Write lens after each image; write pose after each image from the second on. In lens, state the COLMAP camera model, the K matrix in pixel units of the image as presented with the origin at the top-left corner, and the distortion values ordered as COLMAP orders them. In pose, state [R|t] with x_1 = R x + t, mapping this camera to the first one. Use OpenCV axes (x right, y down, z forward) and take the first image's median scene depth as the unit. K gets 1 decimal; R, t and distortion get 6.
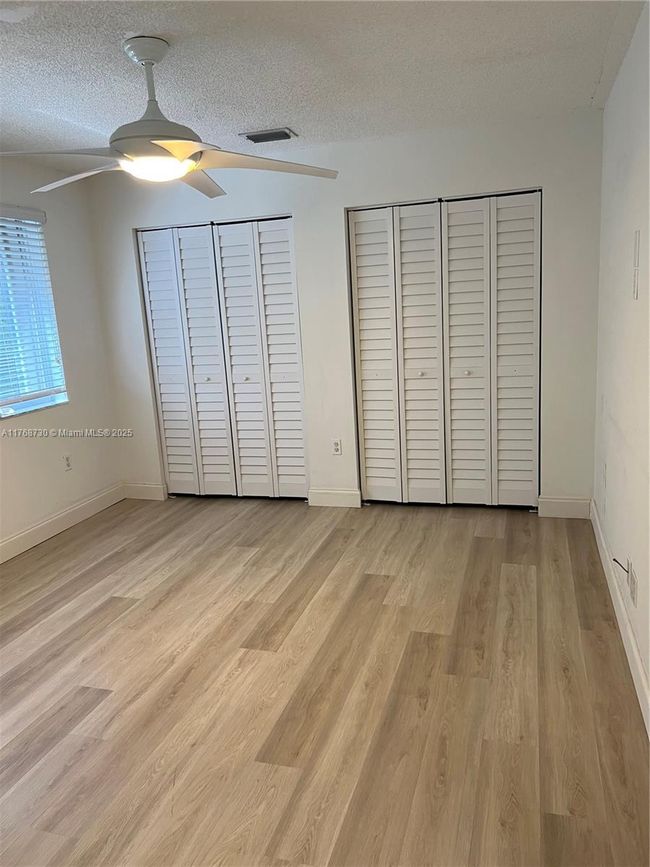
lens RADIAL K [[666.4, 0, 325.0], [0, 666.4, 433.5], [0, 0, 1]] dist [0.063633, -0.085320]
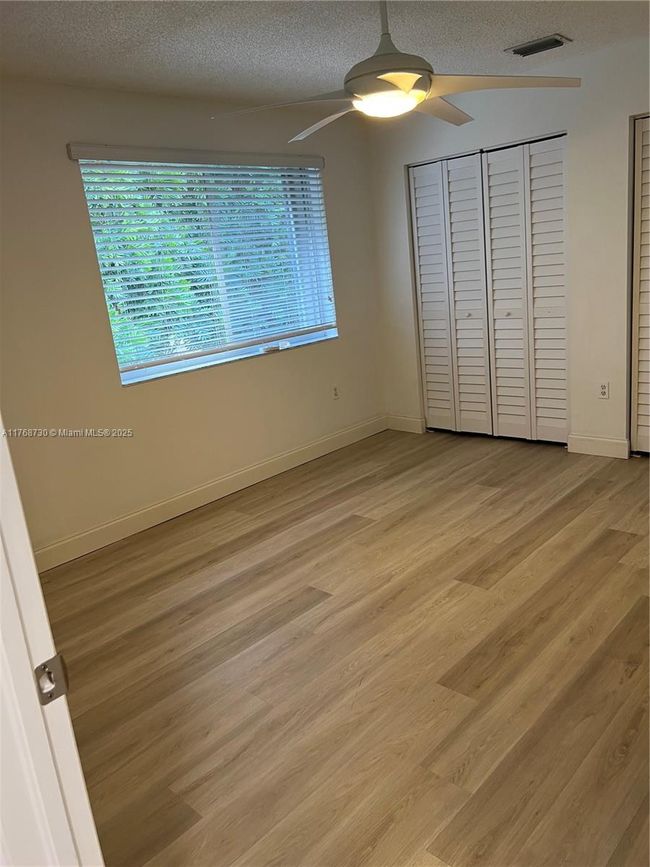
lens RADIAL K [[666.4, 0, 325.0], [0, 666.4, 433.5], [0, 0, 1]] dist [0.063633, -0.085320]
pose [[0.896328, 0.078597, -0.436370, 0.102244], [-0.037941, 0.994150, 0.101128, 0.000758], [0.441765, -0.074088, 0.894066, 0.009959]]
